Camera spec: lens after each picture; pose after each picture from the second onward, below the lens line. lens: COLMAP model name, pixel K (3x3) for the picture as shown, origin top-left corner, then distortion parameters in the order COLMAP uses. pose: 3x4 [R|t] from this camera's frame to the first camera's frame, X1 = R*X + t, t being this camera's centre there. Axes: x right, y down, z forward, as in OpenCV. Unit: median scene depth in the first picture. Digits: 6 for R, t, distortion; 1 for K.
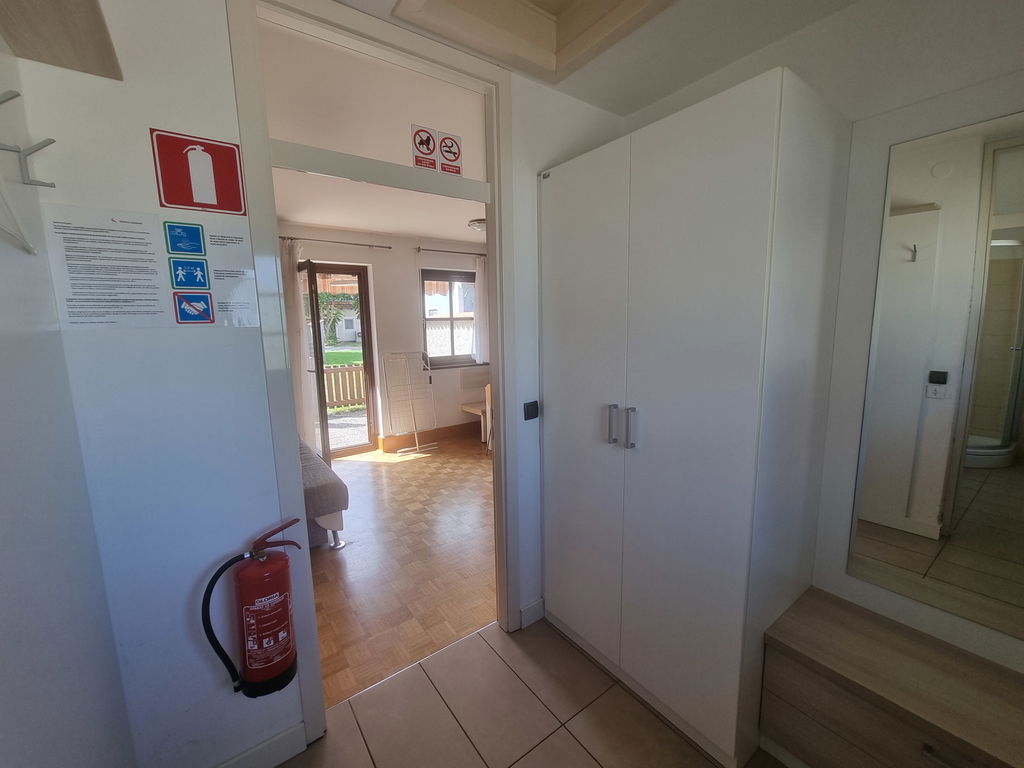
lens RADIAL K [[423.0, 0, 511.2], [0, 423.0, 383.6], [0, 0, 1]] dist [-0.001634, -0.000068]
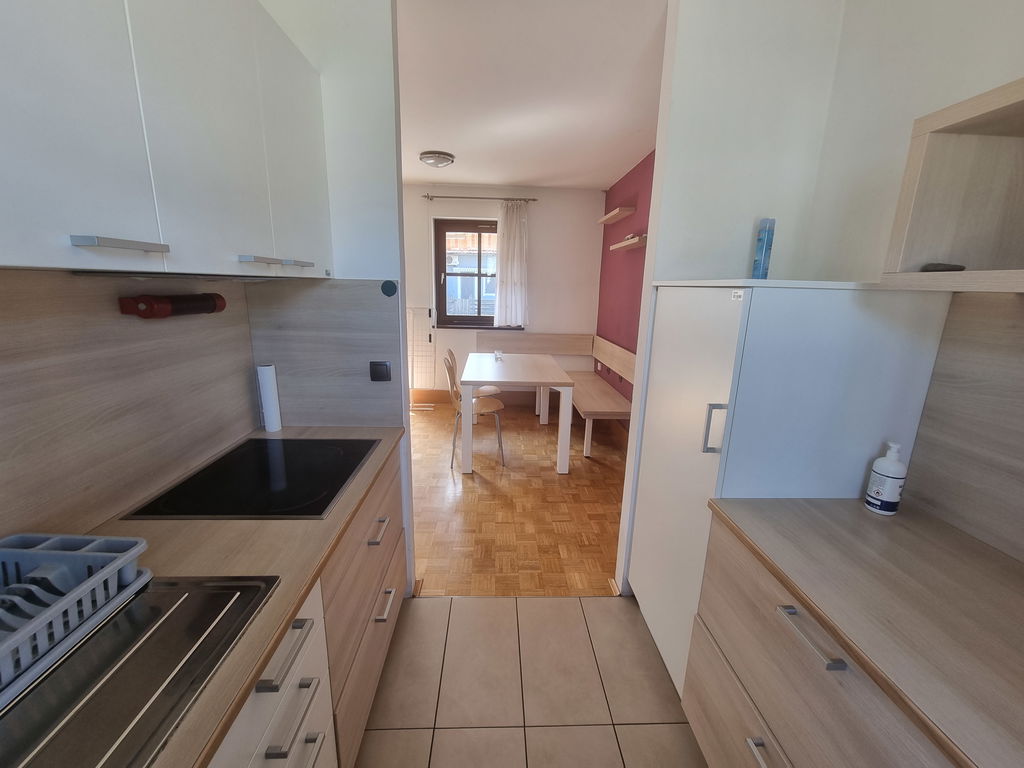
lens RADIAL K [[421.0, 0, 512.0], [0, 421.0, 384.0], [0, 0, 1]] dist [-0.001515, -0.000154]
pose [[0.826054, 0.165154, -0.538850, 0.491904], [-0.122438, 0.985854, 0.114460, -0.038423], [0.550131, -0.028574, 0.834589, 0.306723]]
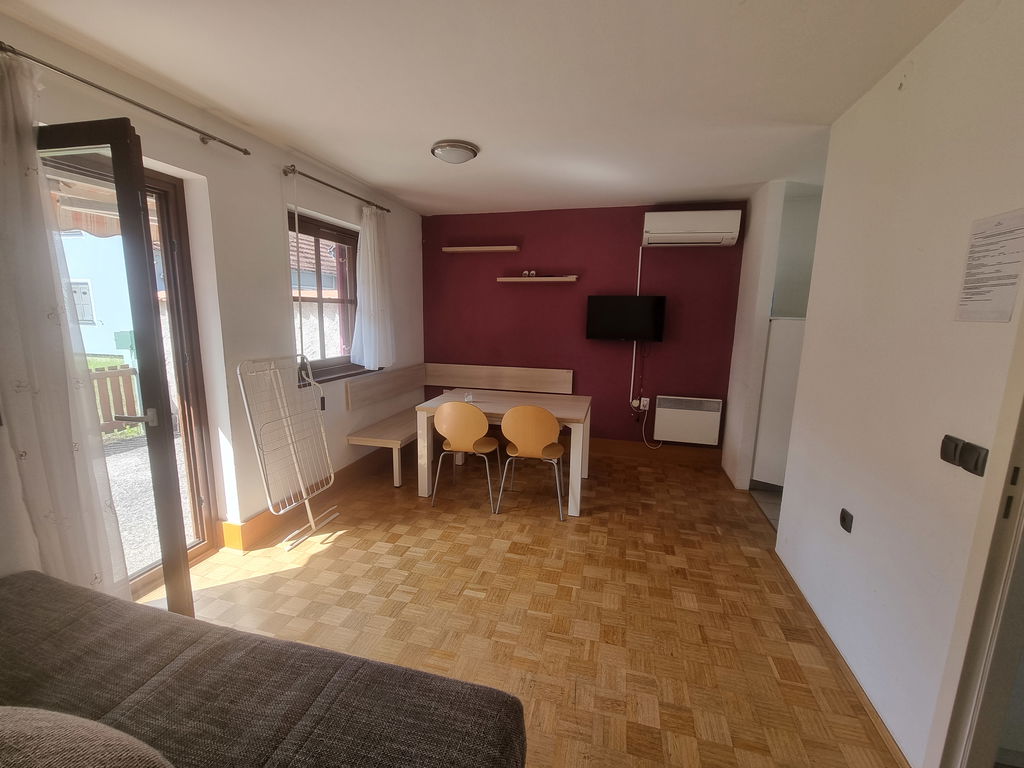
lens RADIAL K [[423.0, 0, 511.2], [0, 423.0, 383.6], [0, 0, 1]] dist [-0.001634, -0.000068]
pose [[0.775555, -0.073827, 0.626948, -0.354219], [0.060678, 0.997258, 0.042373, -0.045155], [-0.628357, 0.005179, 0.777908, 0.384263]]
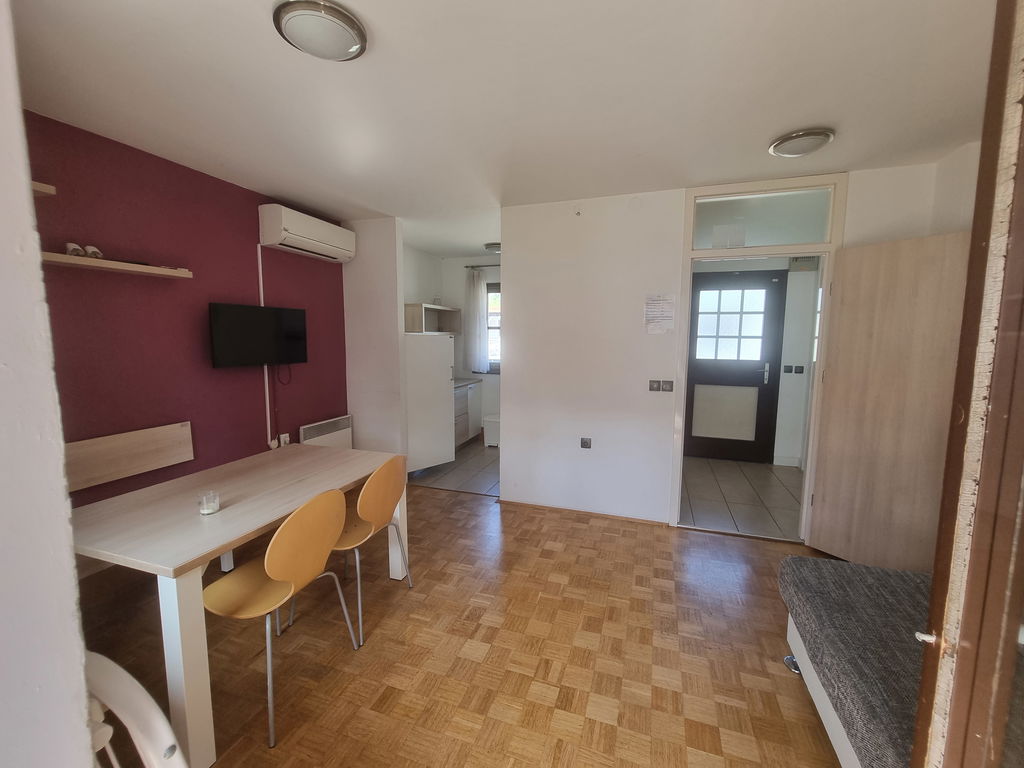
lens RADIAL K [[423.0, 0, 511.2], [0, 423.0, 383.6], [0, 0, 1]] dist [-0.001634, -0.000068]
pose [[-0.576602, -0.070987, 0.813936, -0.375922], [0.127675, 0.976151, 0.175581, -0.117161], [-0.806988, 0.205159, -0.553787, 0.940075]]
